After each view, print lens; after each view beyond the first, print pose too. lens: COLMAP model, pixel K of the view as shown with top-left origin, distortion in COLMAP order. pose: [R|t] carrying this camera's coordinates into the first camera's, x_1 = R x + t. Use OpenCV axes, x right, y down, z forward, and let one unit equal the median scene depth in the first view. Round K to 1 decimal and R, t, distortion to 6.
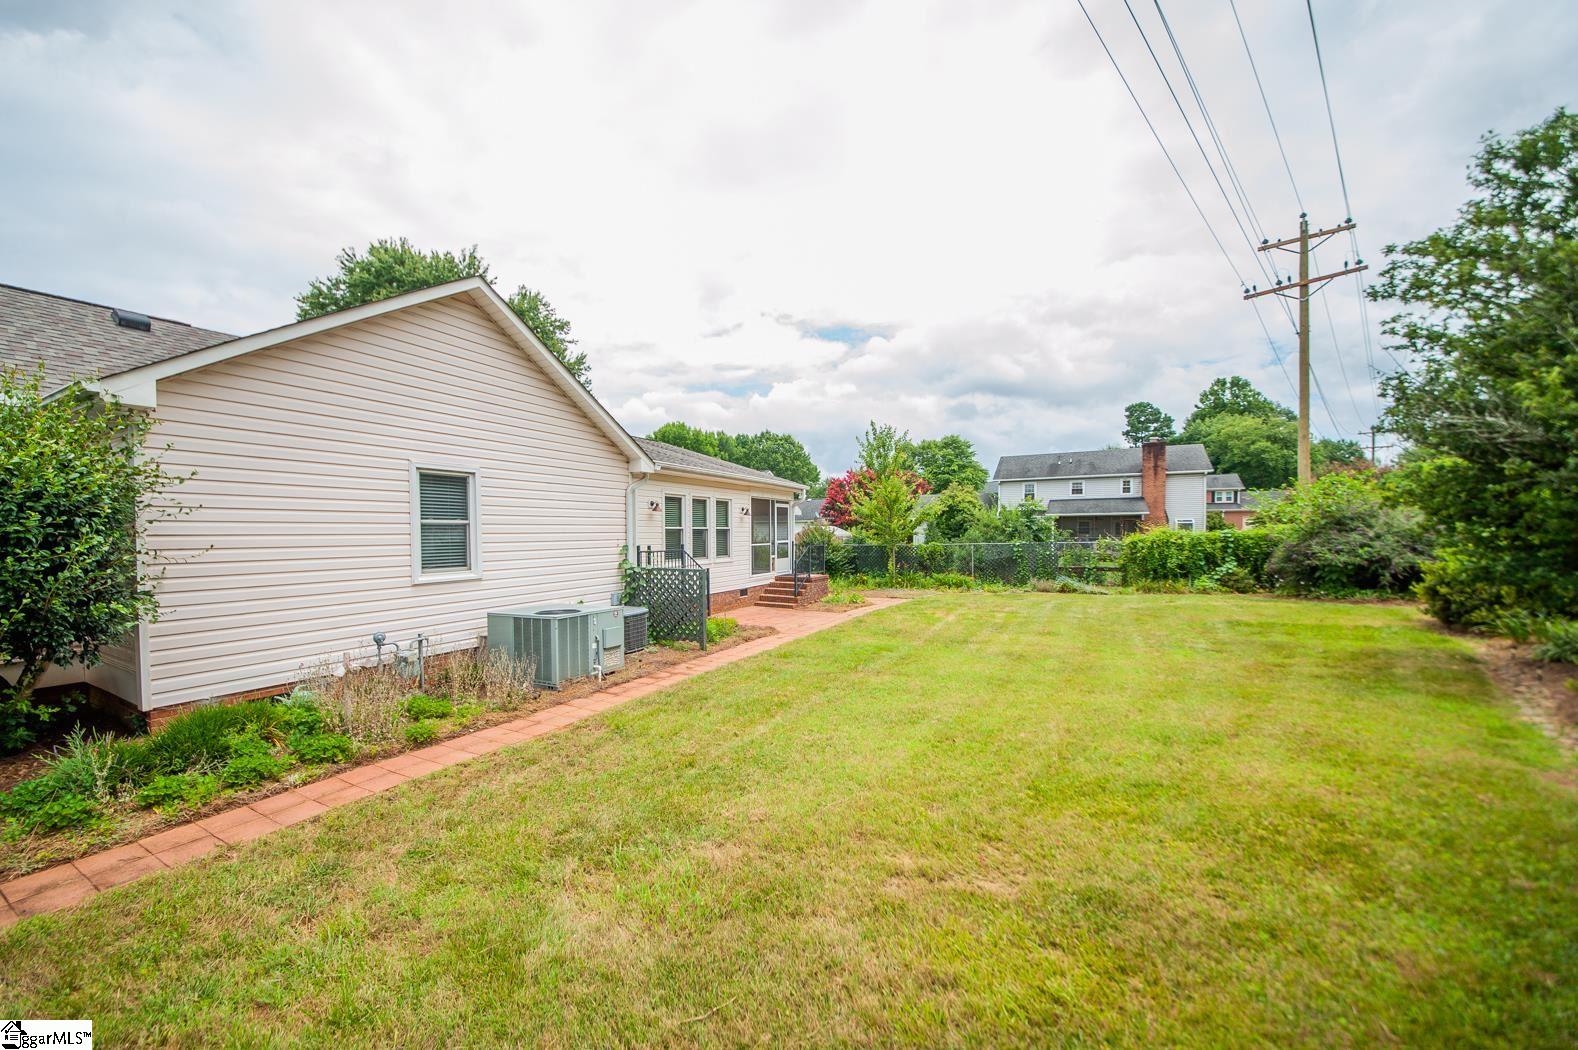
lens RADIAL K [[574.3, 0, 789.0], [0, 574.3, 525.0], [0, 0, 1]] dist [0.000335, 0.000017]
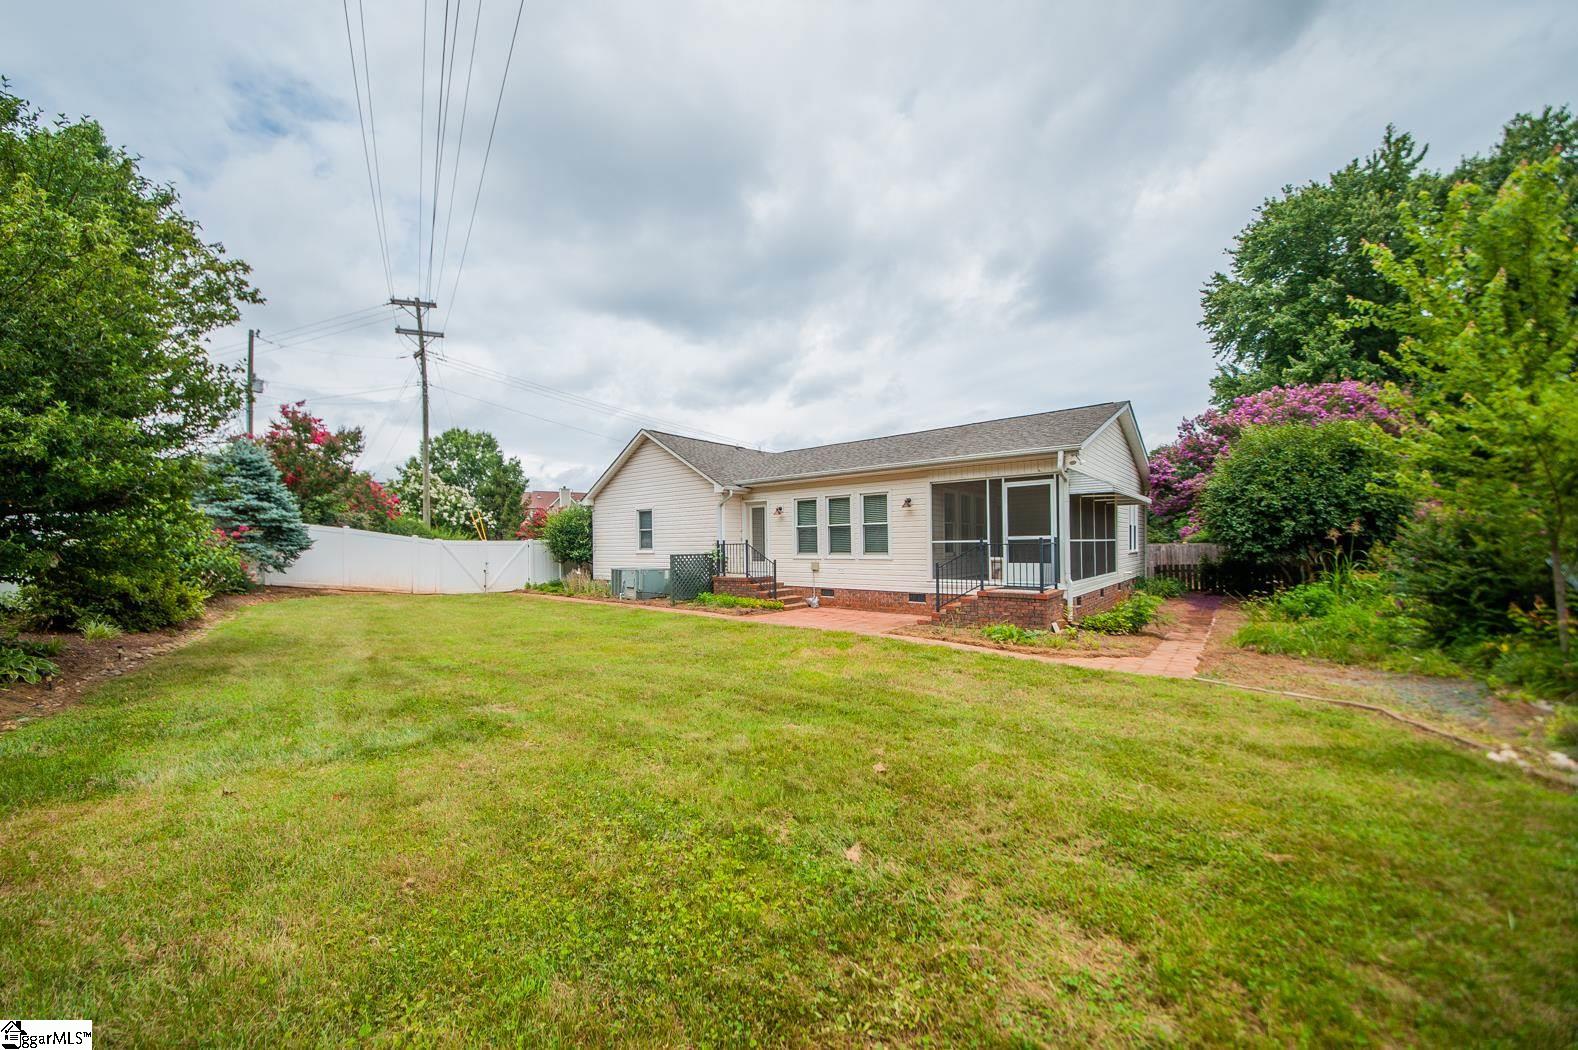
lens RADIAL K [[574.3, 0, 789.0], [0, 574.3, 525.0], [0, 0, 1]] dist [0.000335, 0.000017]
pose [[-0.264860, -0.016305, -0.964149, 0.927172], [0.025207, 0.999398, -0.023826, 0.029583], [0.963957, -0.030614, -0.264290, 1.220681]]
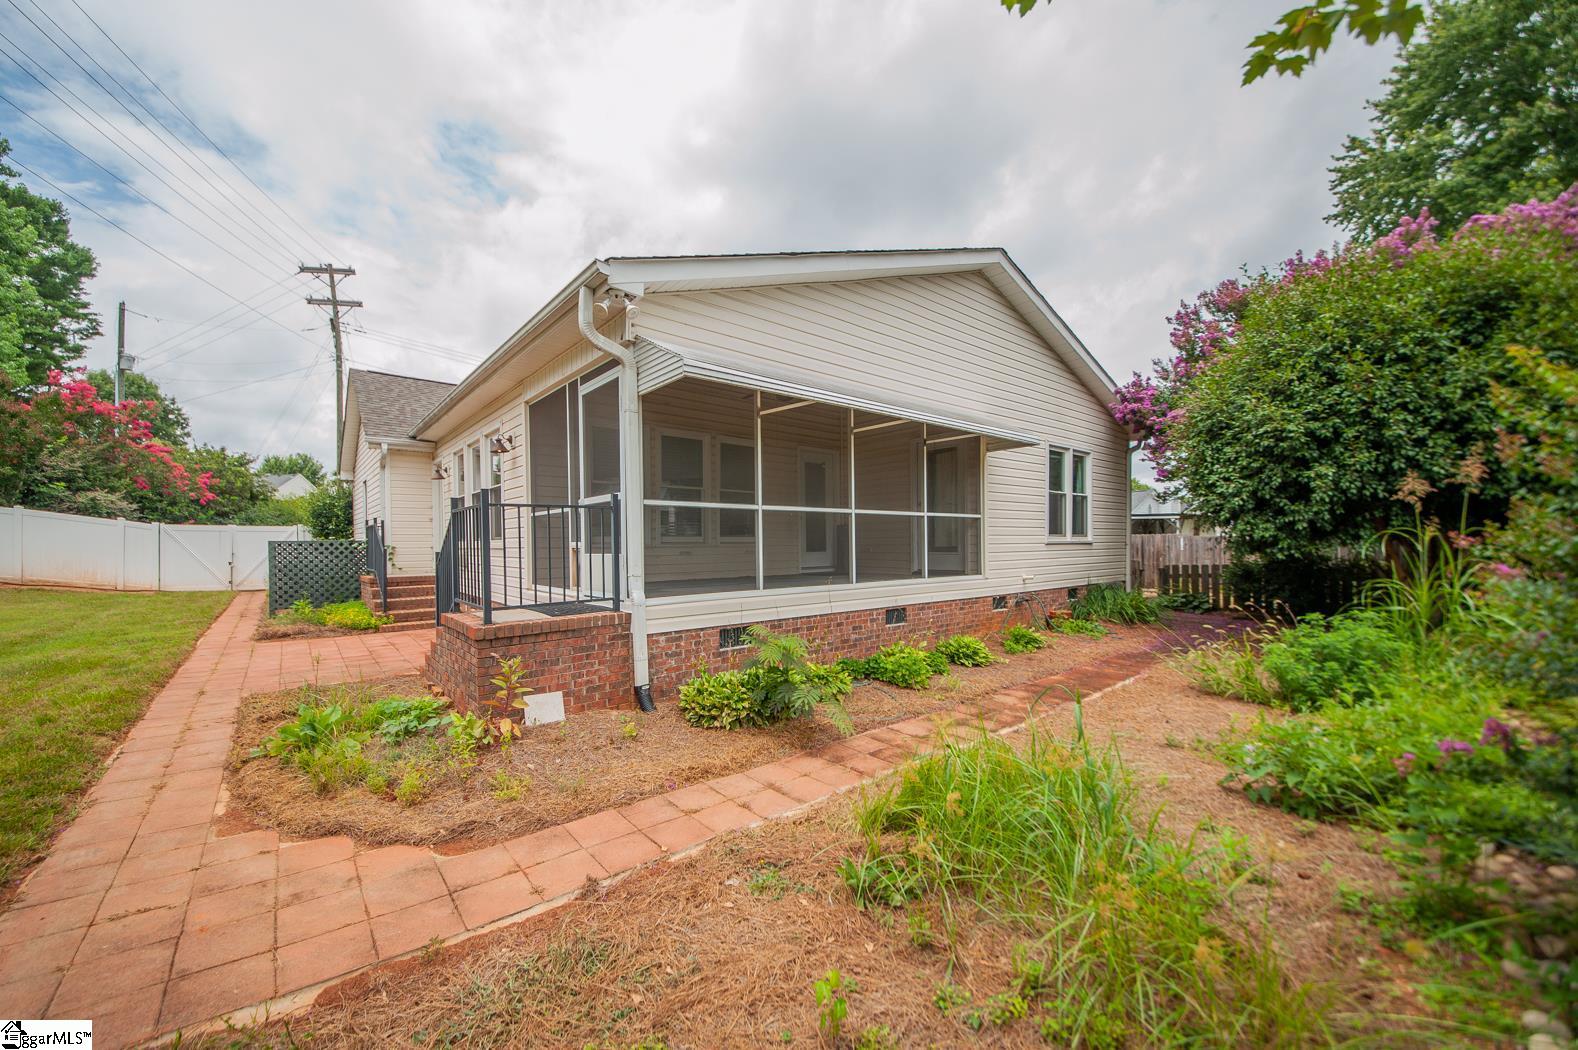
lens RADIAL K [[595.0, 0, 789.0], [0, 595.0, 525.0], [0, 0, 1]] dist [-0.002218, -0.000134]
pose [[-0.434998, -0.010176, -0.900374, 0.311661], [0.023529, 0.999466, -0.022663, 0.067309], [0.900124, -0.031043, -0.434526, 1.630834]]
